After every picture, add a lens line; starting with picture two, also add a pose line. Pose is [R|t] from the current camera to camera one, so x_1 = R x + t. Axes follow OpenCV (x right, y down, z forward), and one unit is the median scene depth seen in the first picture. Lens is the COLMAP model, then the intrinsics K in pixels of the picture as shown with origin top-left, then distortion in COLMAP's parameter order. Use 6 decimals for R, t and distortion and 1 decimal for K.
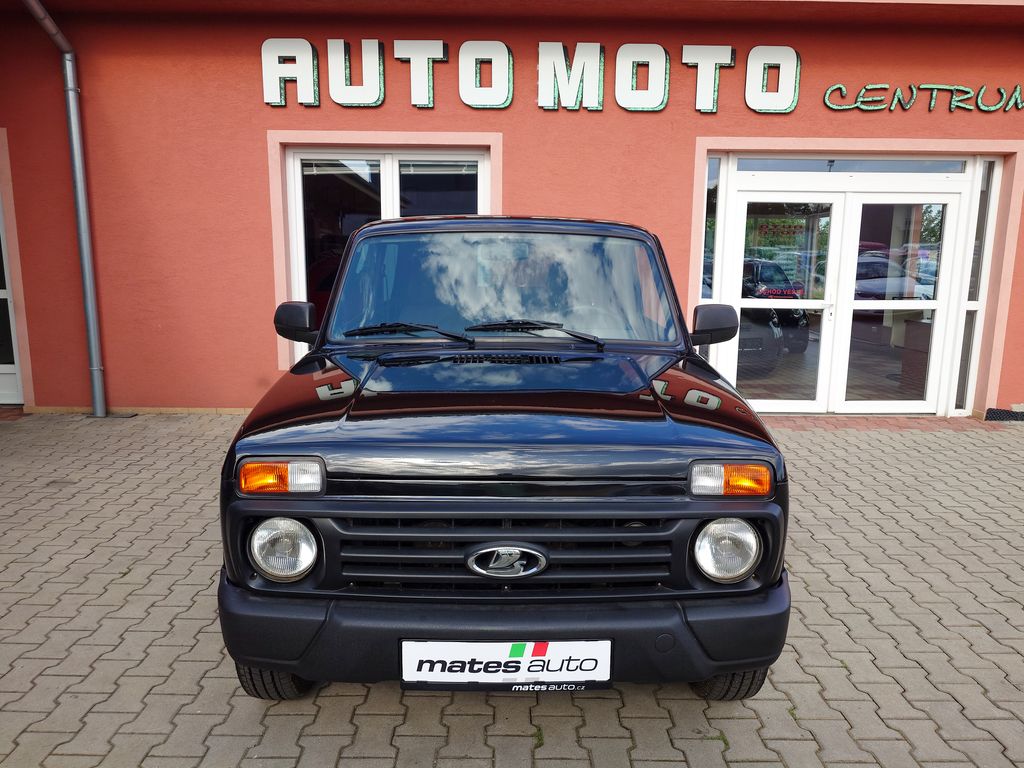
lens RADIAL K [[706.2, 0, 511.4], [0, 706.2, 388.8], [0, 0, 1]] dist [-0.000303, -0.002143]
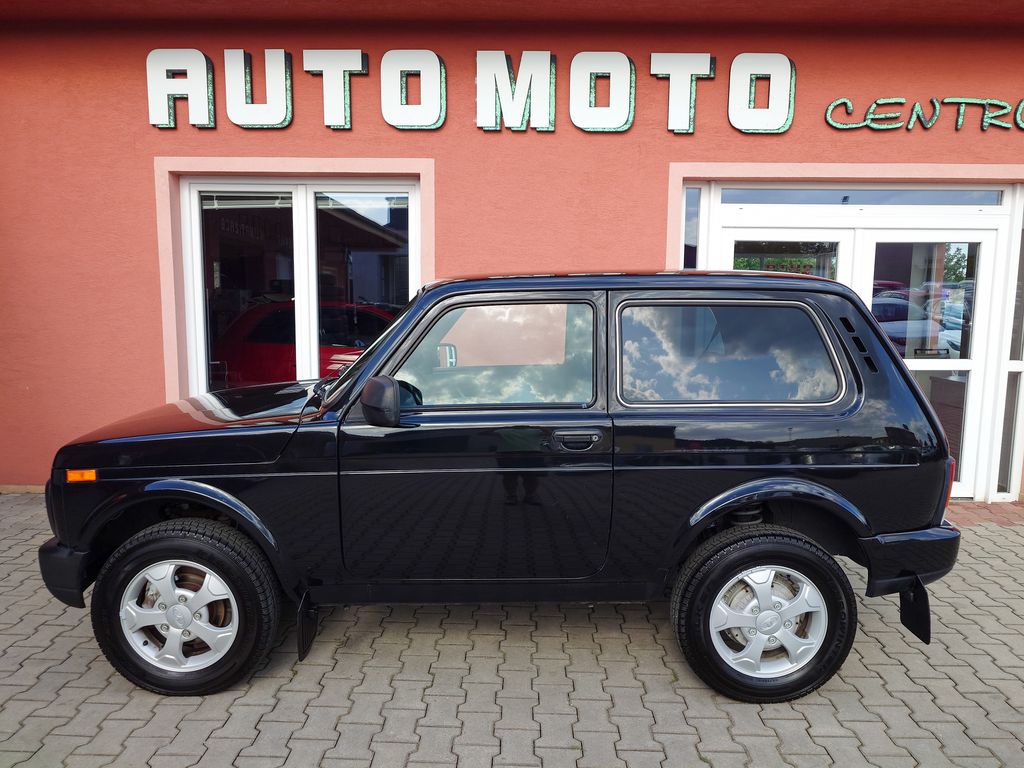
lens RADIAL K [[707.1, 0, 512.0], [0, 707.1, 384.0], [0, 0, 1]] dist [-0.002140, -0.000109]
pose [[0.999759, 0.002823, -0.021757, 0.098678], [-0.003919, 0.998718, -0.050459, -0.058082], [0.021586, 0.050532, 0.998489, 0.190765]]
